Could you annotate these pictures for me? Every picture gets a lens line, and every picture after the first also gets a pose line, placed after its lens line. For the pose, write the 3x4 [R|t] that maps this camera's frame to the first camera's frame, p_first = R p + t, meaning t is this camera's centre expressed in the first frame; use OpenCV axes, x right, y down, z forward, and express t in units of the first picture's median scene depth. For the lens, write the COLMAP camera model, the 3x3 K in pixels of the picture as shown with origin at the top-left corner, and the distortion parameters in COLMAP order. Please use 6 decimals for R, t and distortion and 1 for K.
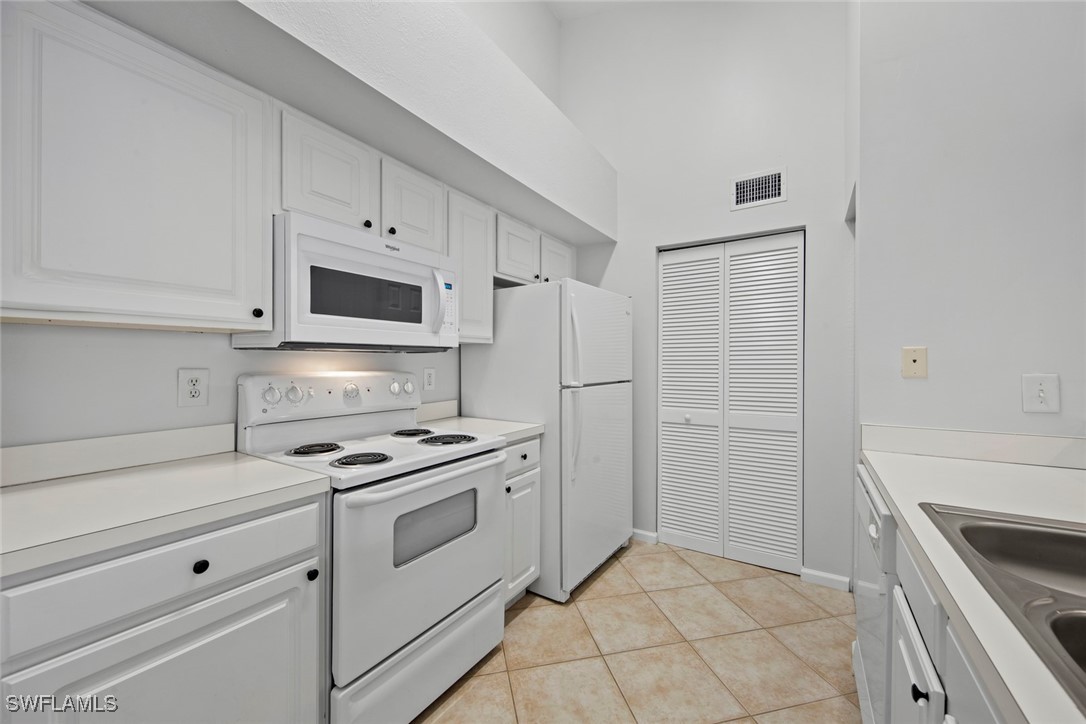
lens RADIAL K [[417.4, 0, 544.9], [0, 417.4, 364.0], [0, 0, 1]] dist [0.012062, -0.007779]
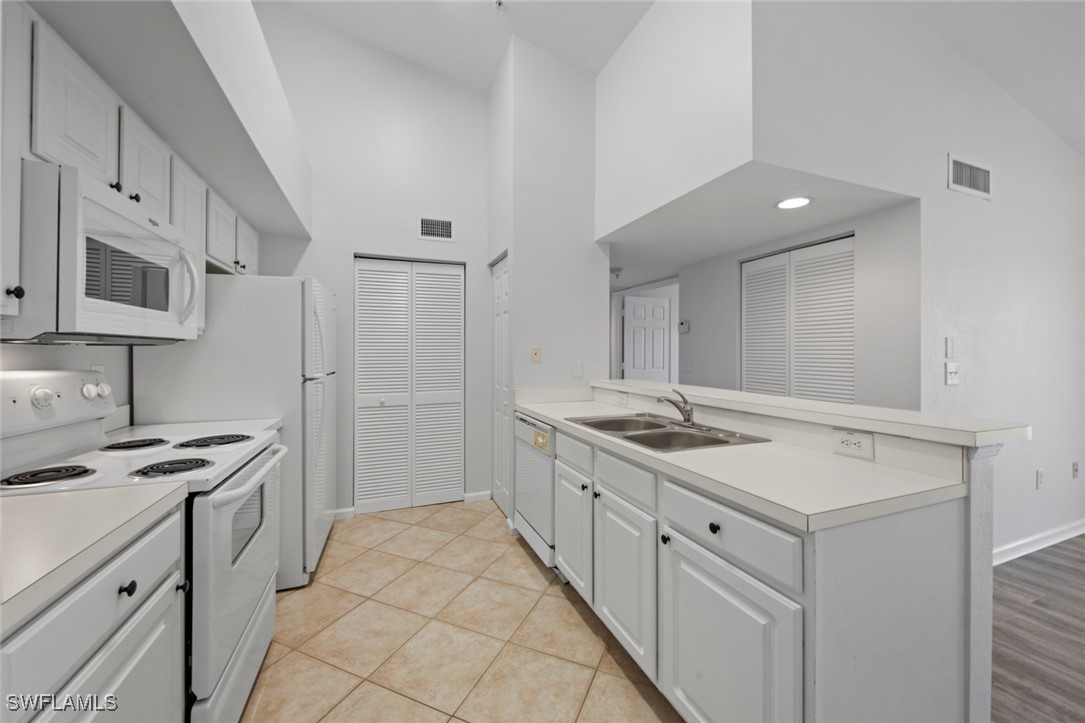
lens RADIAL K [[415.6, 0, 546.8], [0, 415.6, 351.2], [0, 0, 1]] dist [-0.000957, -0.000784]
pose [[0.589646, 0.001130, 0.807661, -0.453551], [0.006926, 0.999955, -0.006455, -0.004337], [-0.807632, 0.009401, 0.589612, -0.108947]]
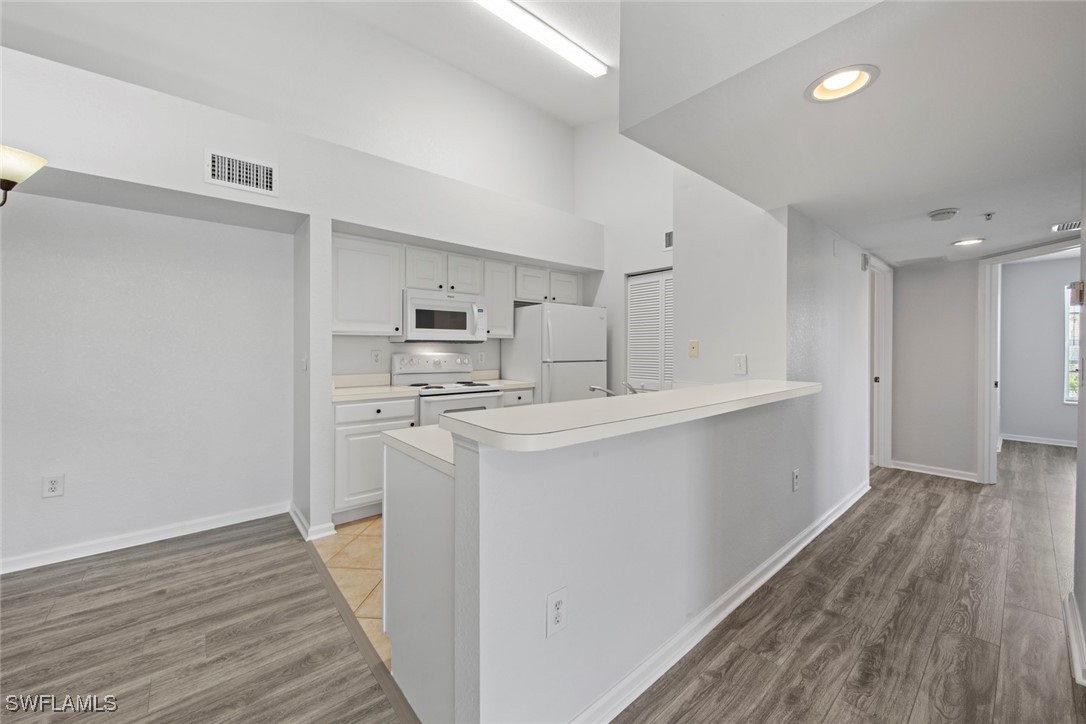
lens RADIAL K [[416.0, 0, 547.3], [0, 416.0, 351.7], [0, 0, 1]] dist [-0.000957, -0.000784]
pose [[0.955564, 0.002787, -0.294769, 0.608593], [-0.002940, 0.999996, -0.000076, 0.010209], [0.294768, 0.000939, 0.955569, -0.750477]]
